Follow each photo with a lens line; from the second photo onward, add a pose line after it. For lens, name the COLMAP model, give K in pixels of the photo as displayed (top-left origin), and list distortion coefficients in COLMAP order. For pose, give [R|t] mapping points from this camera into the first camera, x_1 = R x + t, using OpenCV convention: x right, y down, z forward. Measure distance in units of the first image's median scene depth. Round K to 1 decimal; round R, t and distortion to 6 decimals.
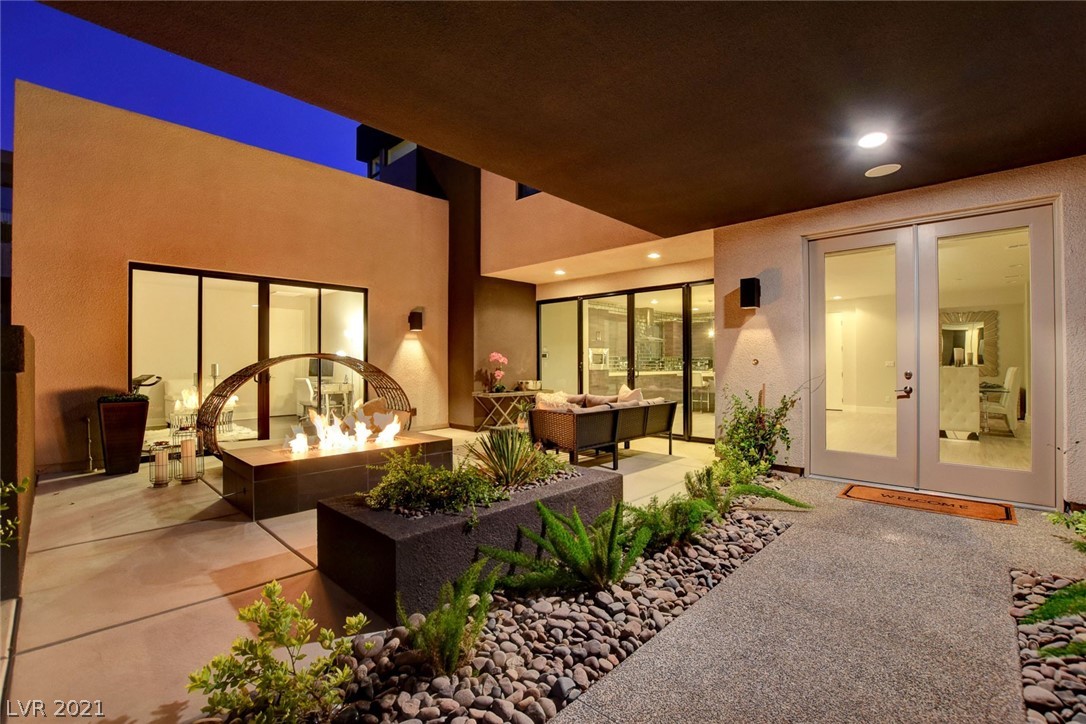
lens RADIAL K [[480.0, 0, 538.8], [0, 480.0, 361.8], [0, 0, 1]] dist [-0.010406, 0.000313]
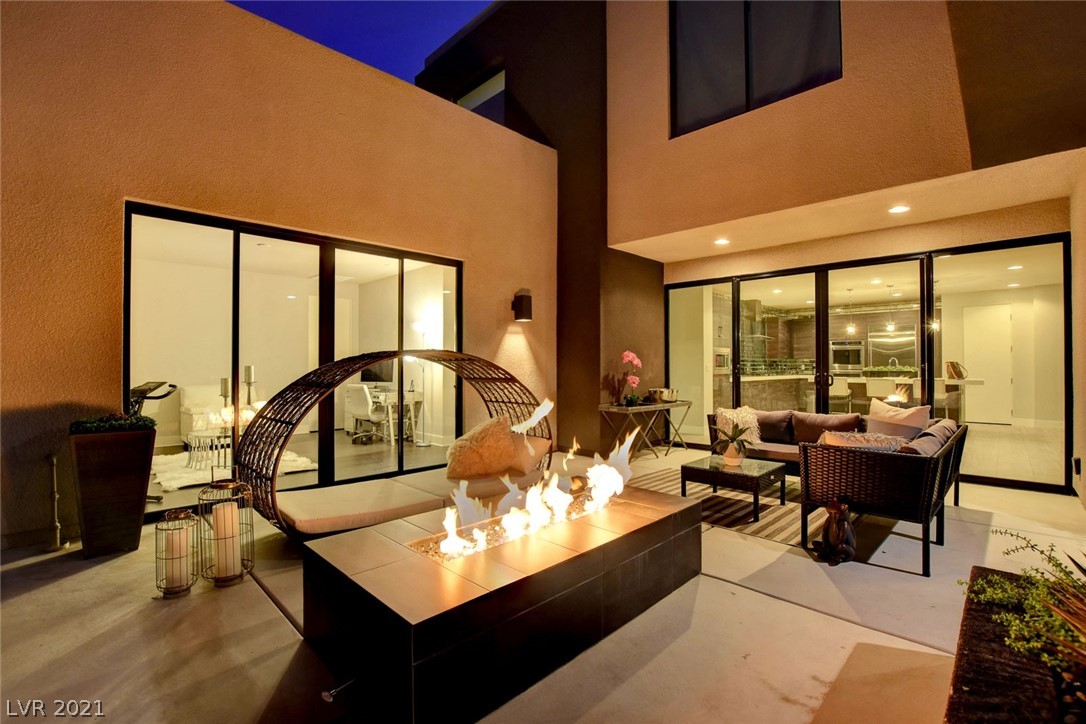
lens RADIAL K [[480.0, 0, 547.2], [0, 480.0, 364.8], [0, 0, 1]] dist [-0.010406, 0.000313]
pose [[0.999966, 0.004364, -0.007062, -0.215600], [-0.004348, 0.999988, 0.002251, 0.000133], [0.007072, -0.002220, 0.999973, 0.270211]]
